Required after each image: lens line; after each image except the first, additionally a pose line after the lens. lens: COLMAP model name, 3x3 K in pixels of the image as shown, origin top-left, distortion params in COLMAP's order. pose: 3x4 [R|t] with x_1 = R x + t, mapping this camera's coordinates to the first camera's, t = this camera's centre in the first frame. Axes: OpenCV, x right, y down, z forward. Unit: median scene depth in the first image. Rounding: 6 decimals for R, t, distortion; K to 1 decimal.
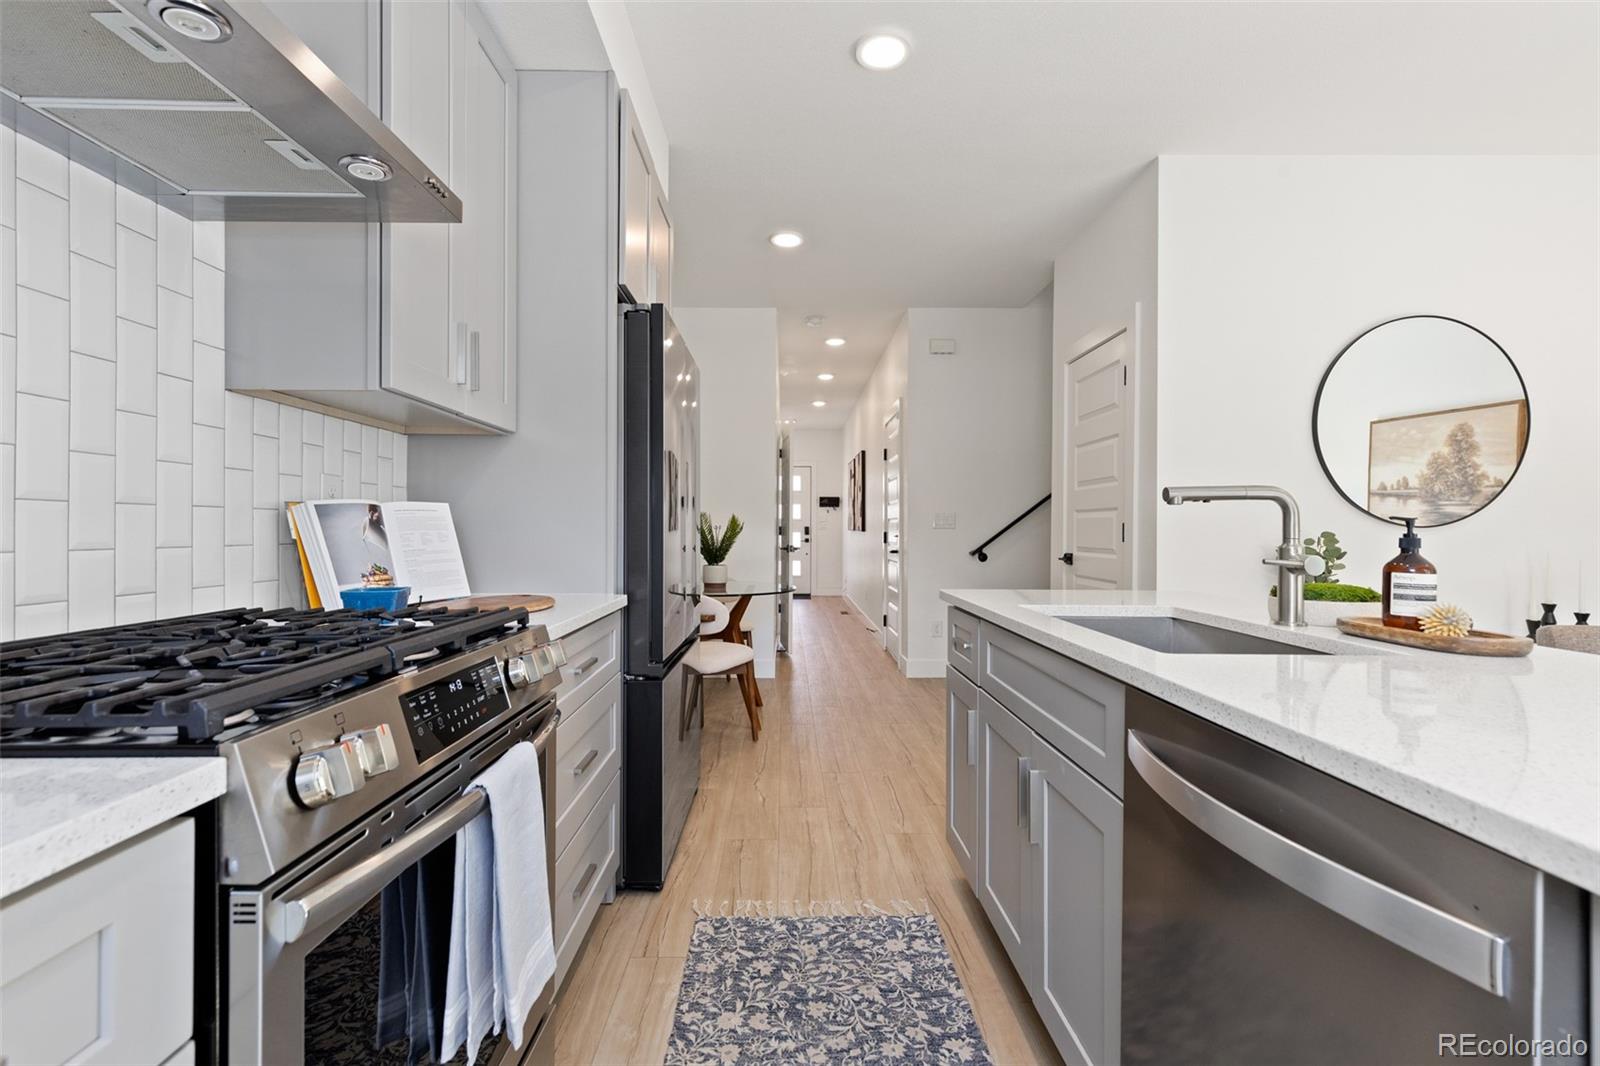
lens RADIAL K [[735.4, 0, 792.9], [0, 735.4, 526.0], [0, 0, 1]] dist [0.010138, -0.001538]
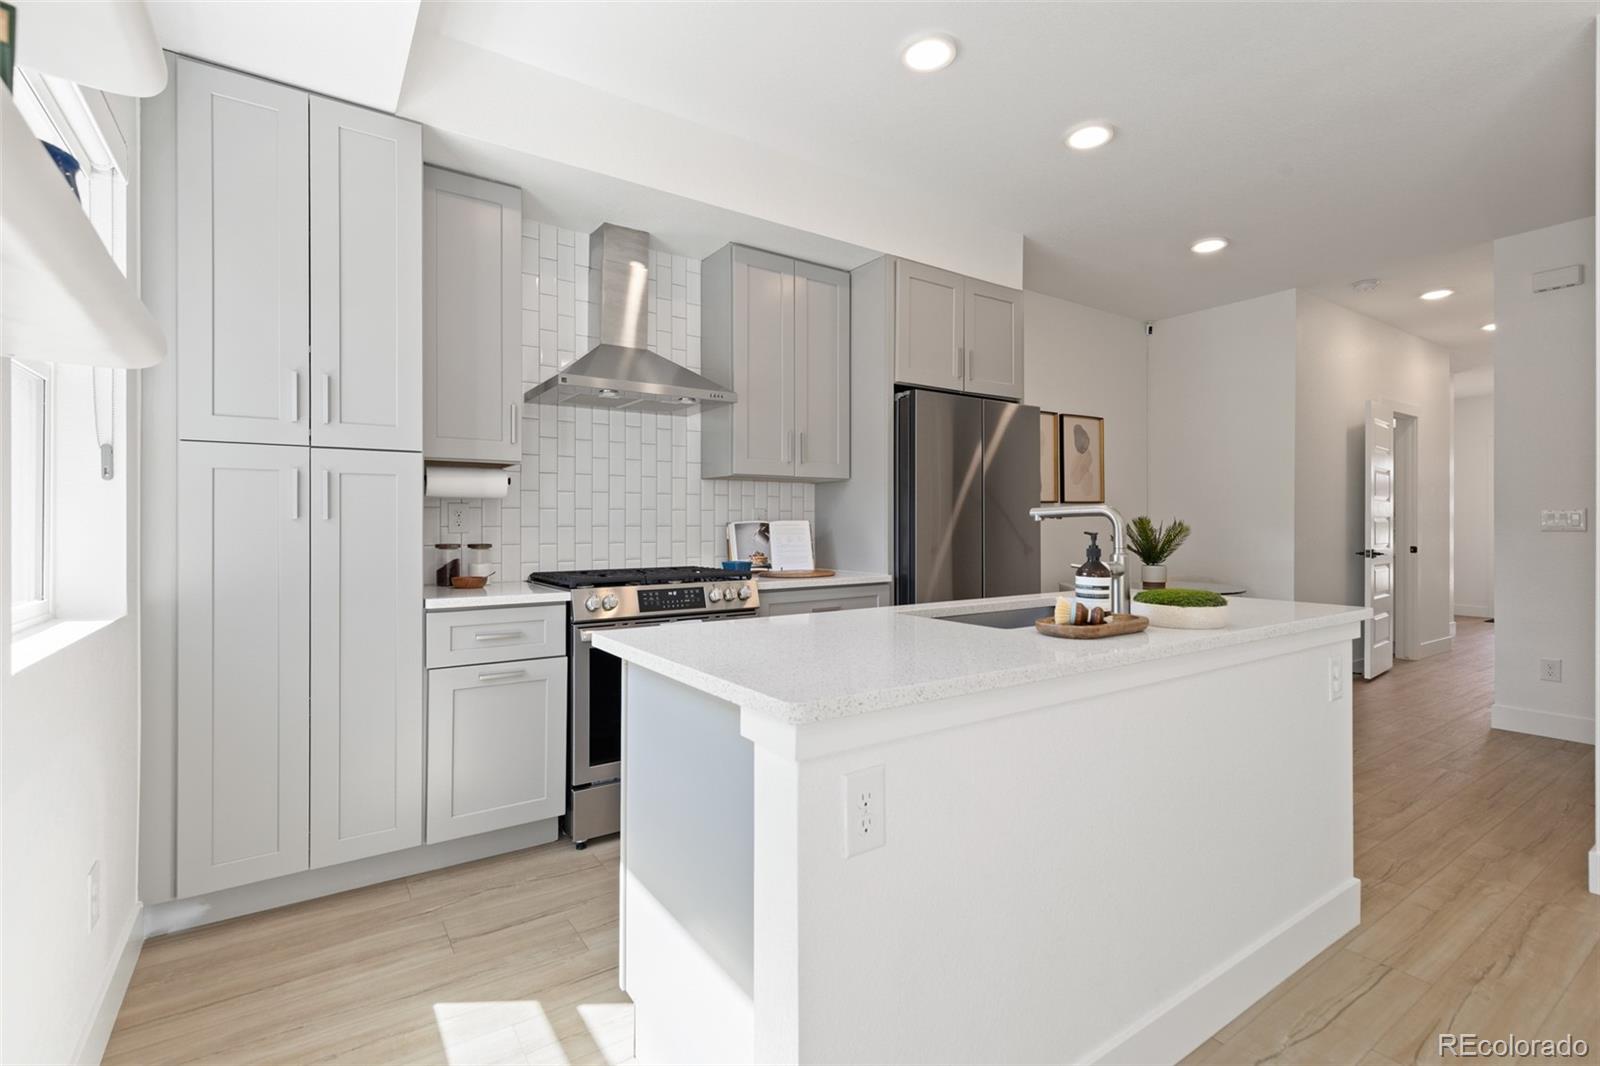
lens RADIAL K [[735.4, 0, 791.0], [0, 735.4, 523.6], [0, 0, 1]] dist [0.010138, -0.001538]
pose [[0.553670, -0.006410, -0.832712, 1.190601], [0.007011, 0.999971, -0.003036, -0.019218], [0.832707, -0.004157, 0.553698, -0.098136]]
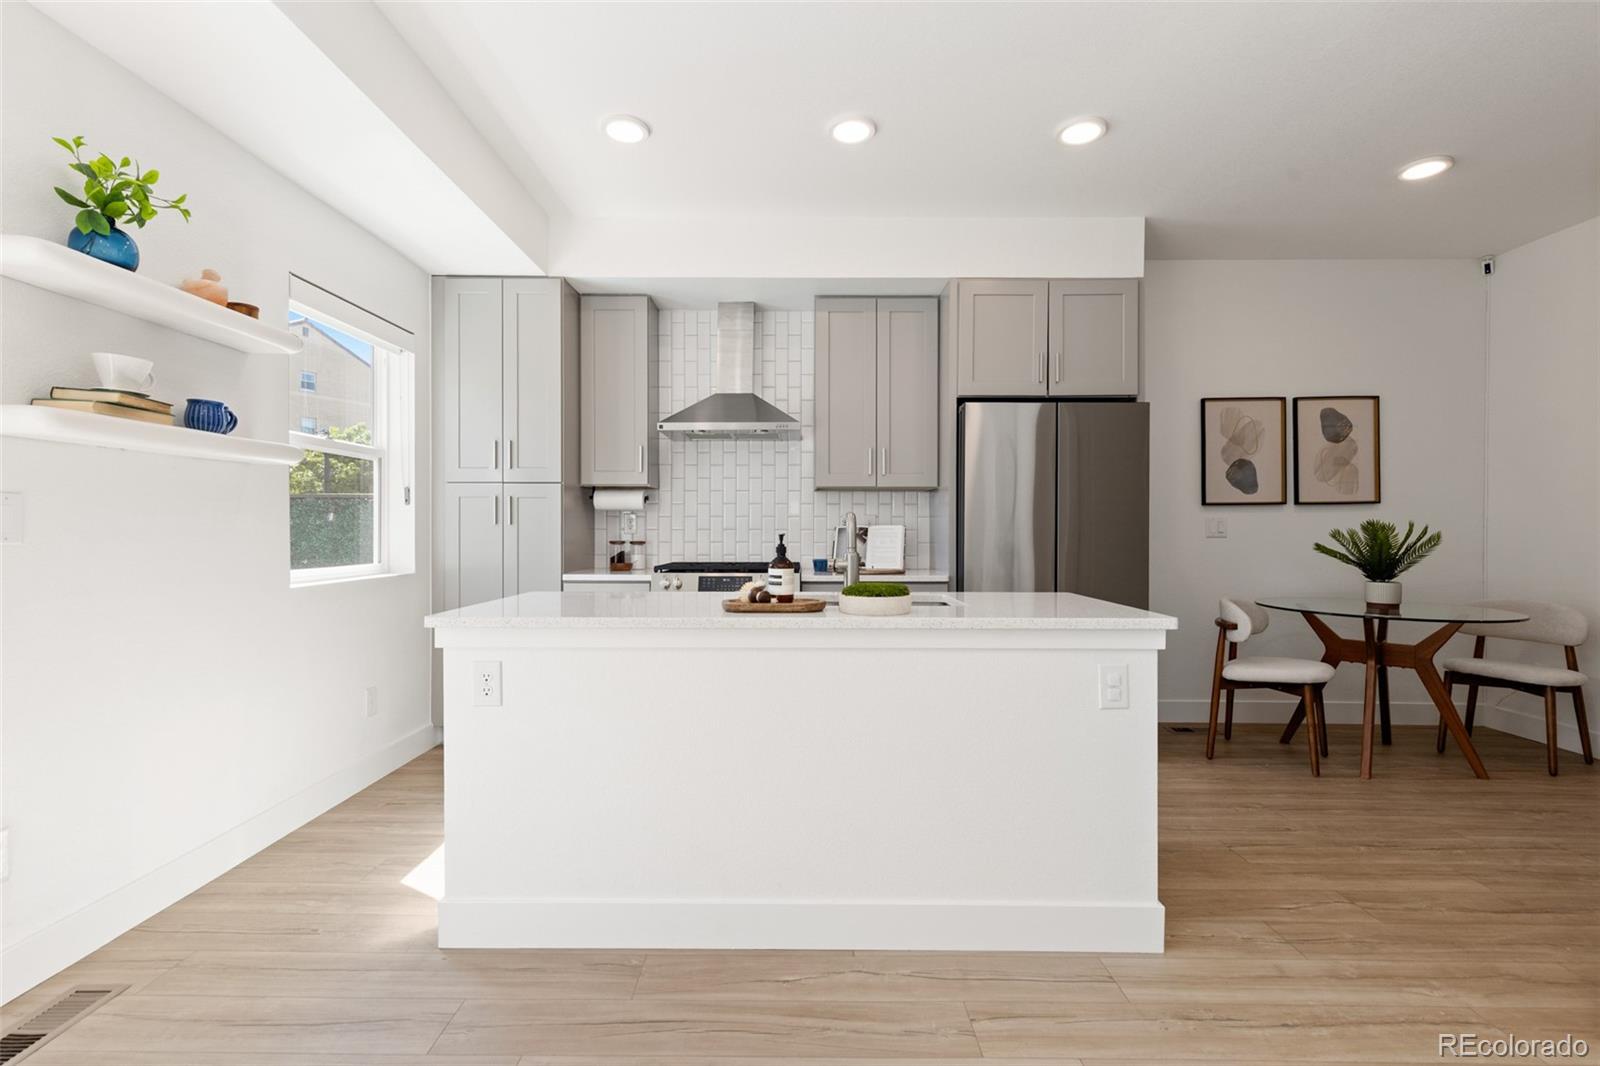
lens RADIAL K [[735.4, 0, 791.5], [0, 735.4, 534.8], [0, 0, 1]] dist [0.010138, -0.001538]
pose [[-0.020145, 0.002181, -0.999795, 1.832469], [0.001220, 0.999997, 0.002157, -0.009296], [0.999796, -0.001176, -0.020148, 0.786473]]
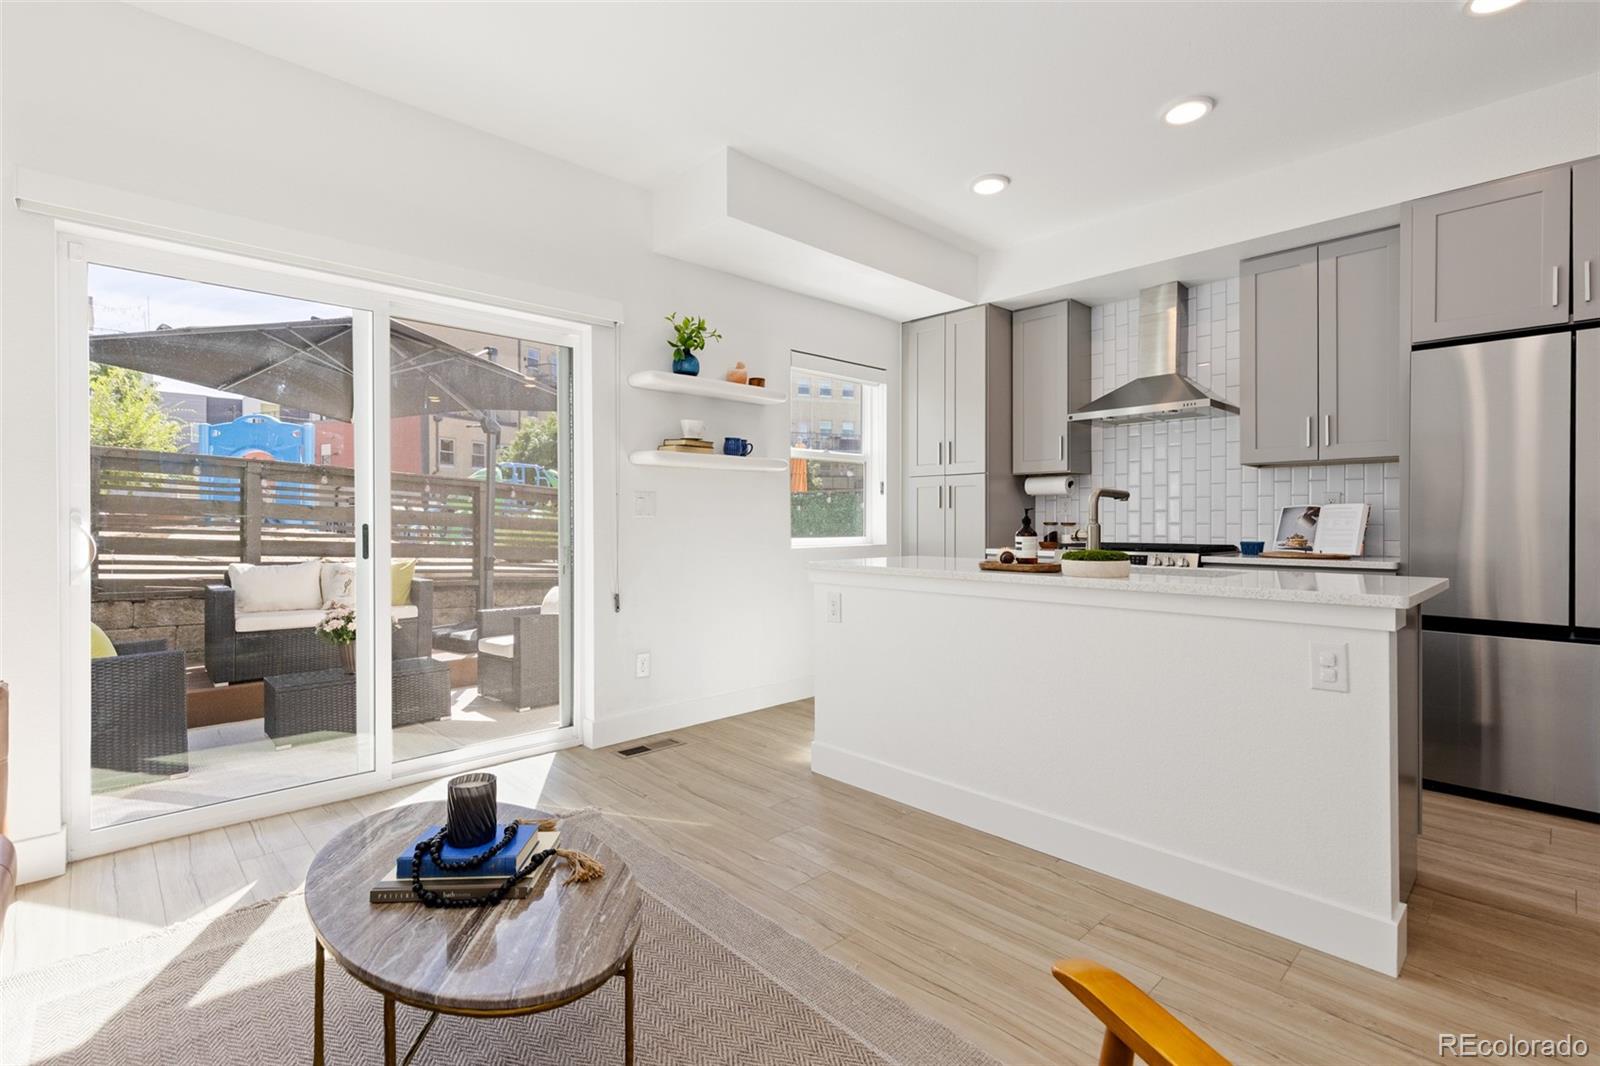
lens RADIAL K [[735.4, 0, 791.1], [0, 735.4, 521.6], [0, 0, 1]] dist [0.010138, -0.001538]
pose [[-0.735767, -0.004339, -0.677221, 1.965371], [-0.001500, 0.999987, -0.004778, 0.026690], [0.677233, -0.002500, -0.735764, 1.510220]]
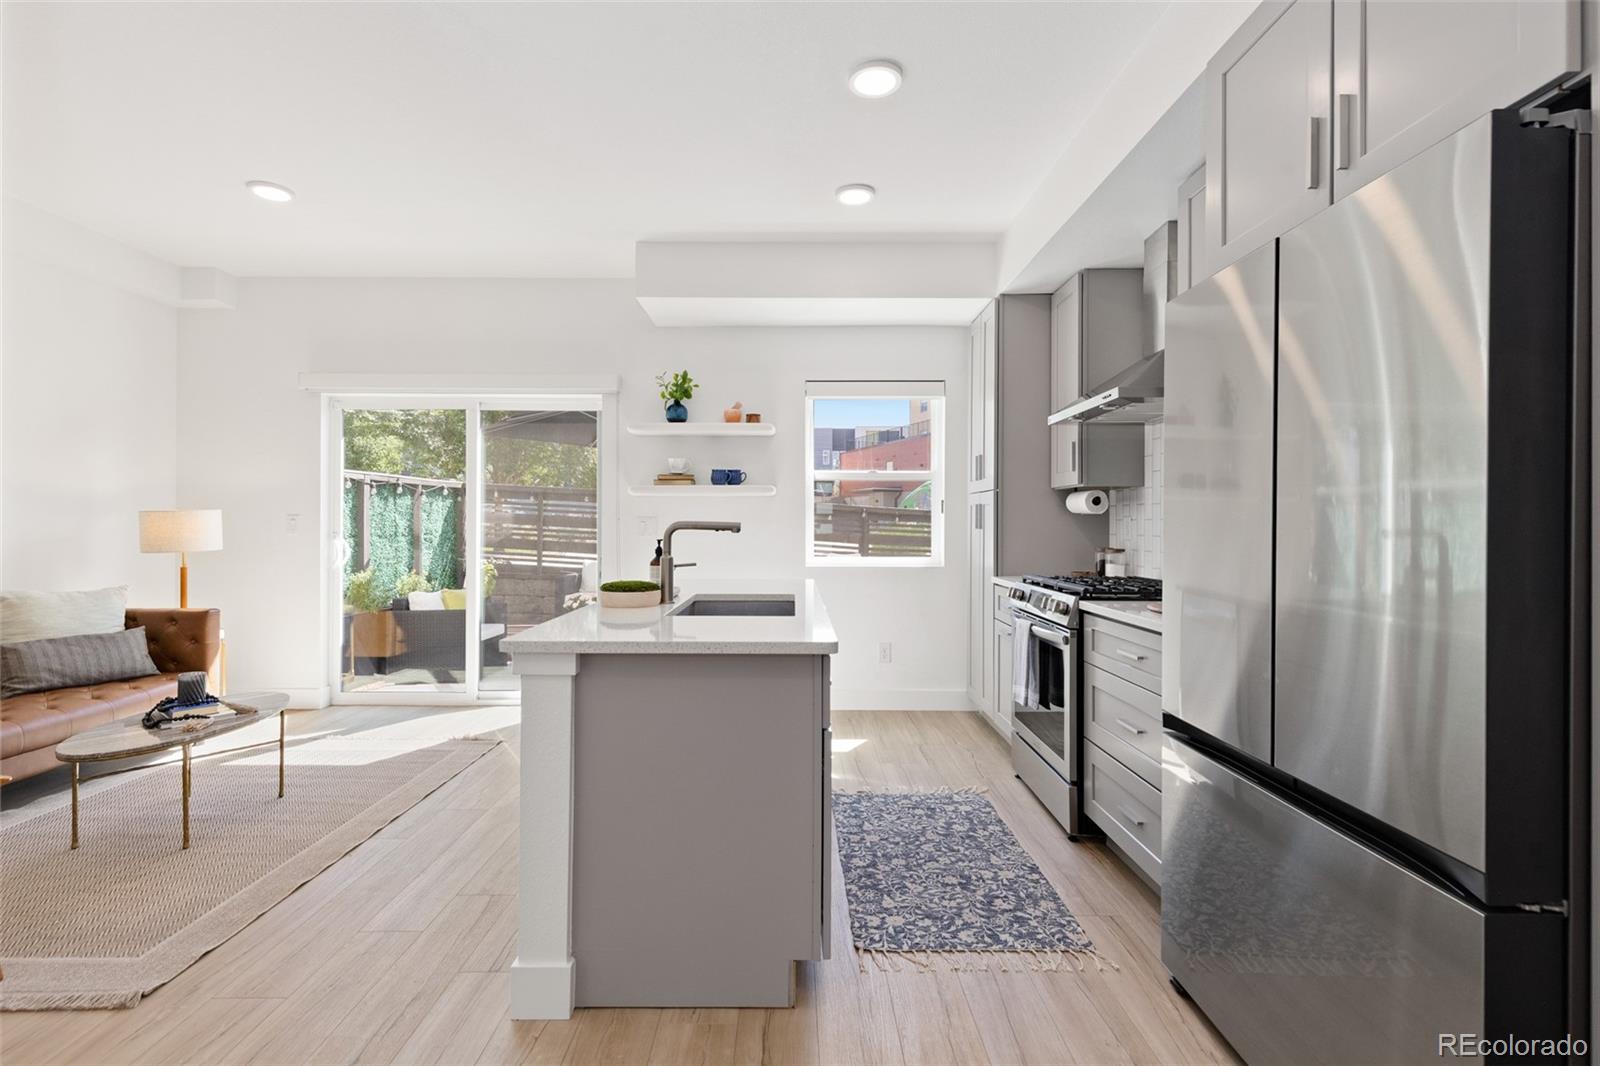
lens RADIAL K [[735.4, 0, 783.5], [0, 735.4, 513.5], [0, 0, 1]] dist [0.010138, -0.001538]
pose [[-0.999537, -0.009446, 0.028927, 0.307217], [-0.009953, 0.999799, -0.017404, -0.038686], [-0.028757, -0.017684, -0.999430, 2.326117]]
